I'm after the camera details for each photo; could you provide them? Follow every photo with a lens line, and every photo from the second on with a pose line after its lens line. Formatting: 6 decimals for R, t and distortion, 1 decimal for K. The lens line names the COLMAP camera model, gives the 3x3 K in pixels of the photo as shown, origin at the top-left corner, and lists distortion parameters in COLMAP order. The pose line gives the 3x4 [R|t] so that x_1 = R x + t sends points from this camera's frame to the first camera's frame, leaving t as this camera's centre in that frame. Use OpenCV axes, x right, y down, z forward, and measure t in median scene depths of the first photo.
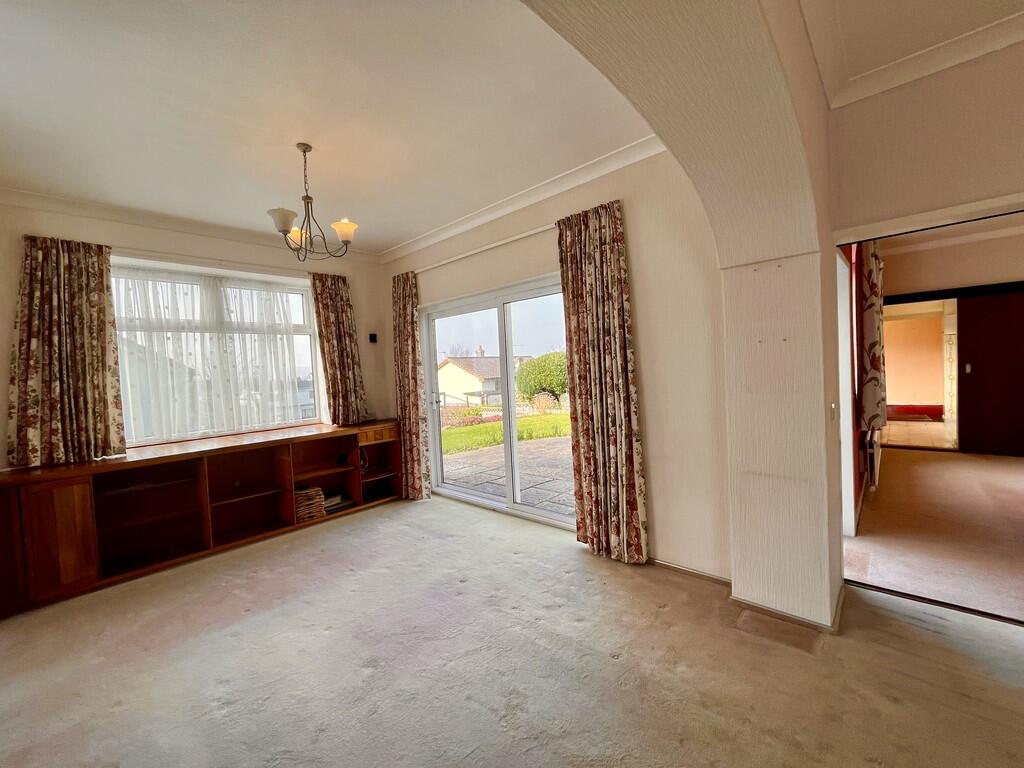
lens RADIAL K [[421.6, 0, 514.7], [0, 421.6, 383.5], [0, 0, 1]] dist [-0.000114, -0.000130]
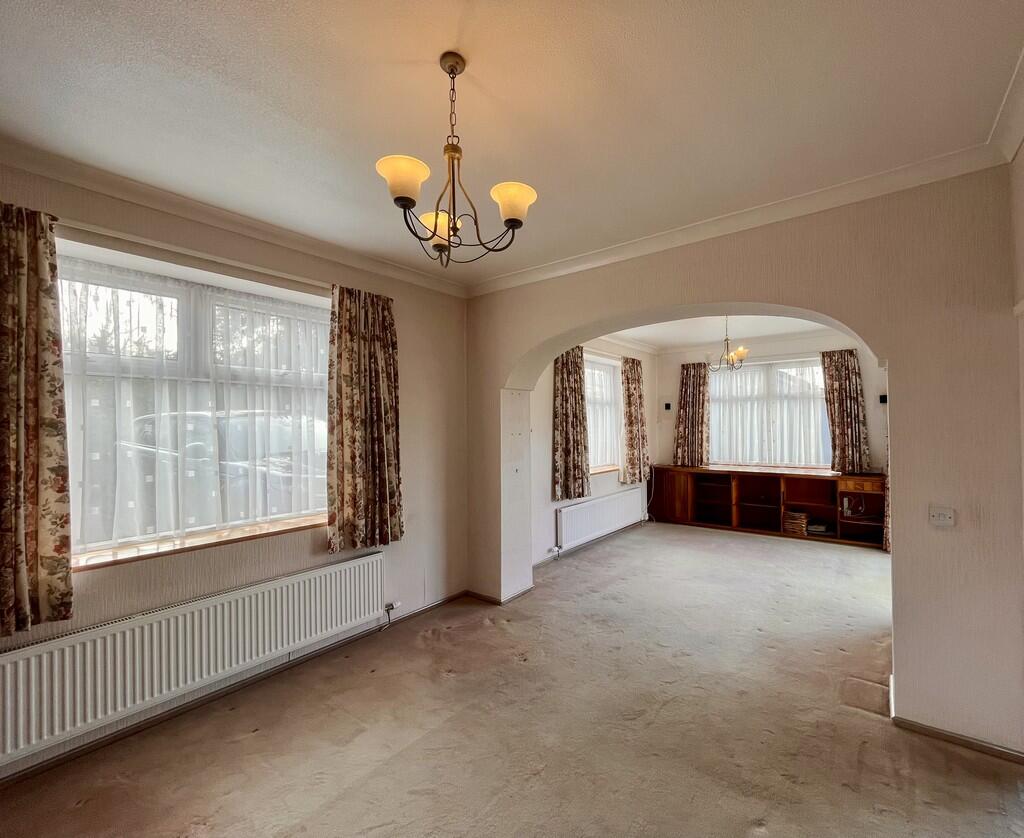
lens RADIAL K [[445.6, 0, 515.7], [0, 445.6, 422.8], [0, 0, 1]] dist [-0.000822, -0.000062]
pose [[0.034470, 0.042046, -0.998521, 1.045681], [-0.025656, 0.998823, 0.041173, -0.092839], [0.999076, 0.024198, 0.035508, 0.014220]]
